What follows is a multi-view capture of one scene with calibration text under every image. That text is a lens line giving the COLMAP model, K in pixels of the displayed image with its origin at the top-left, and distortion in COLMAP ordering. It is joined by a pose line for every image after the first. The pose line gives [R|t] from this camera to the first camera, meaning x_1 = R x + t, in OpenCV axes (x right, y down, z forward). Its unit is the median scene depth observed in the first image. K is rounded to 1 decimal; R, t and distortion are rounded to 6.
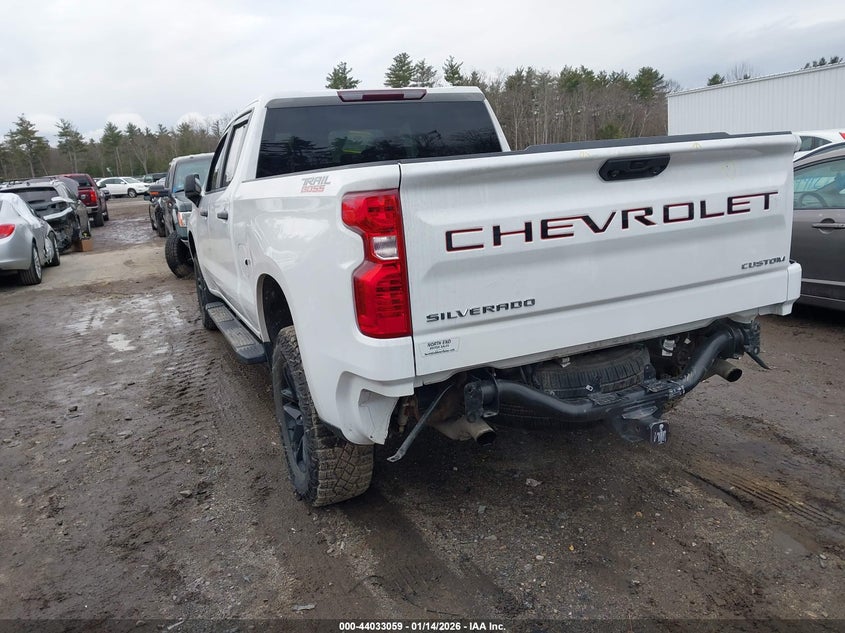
lens RADIAL K [[657.8, 0, 422.5], [0, 657.8, 316.5], [0, 0, 1]] dist [0.012642, -0.002520]
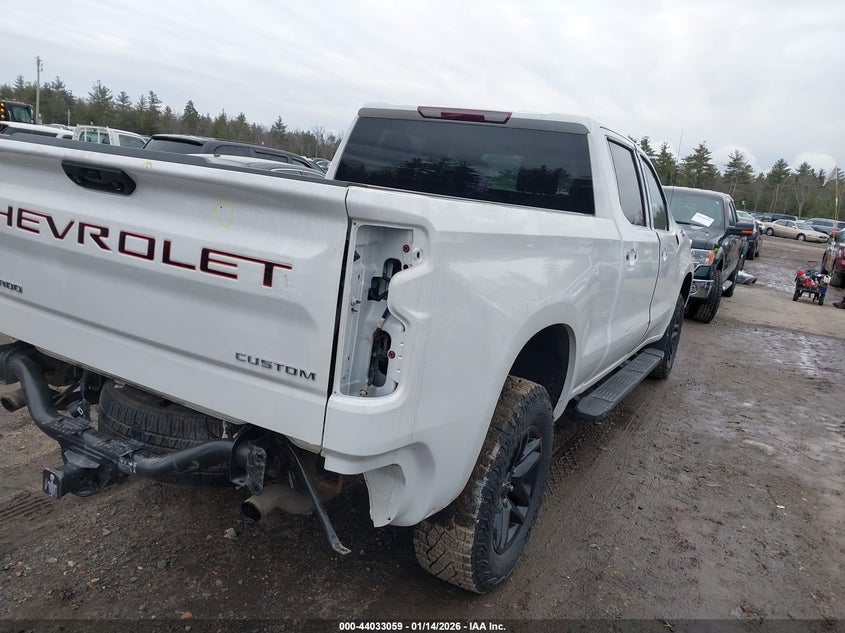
lens RADIAL K [[657.8, 0, 422.5], [0, 657.8, 316.5], [0, 0, 1]] dist [0.012642, -0.002520]
pose [[0.593175, 0.304456, -0.745285, 1.230333], [-0.339727, 0.933935, 0.111131, -0.287151], [0.729883, 0.187273, 0.657419, 0.753666]]
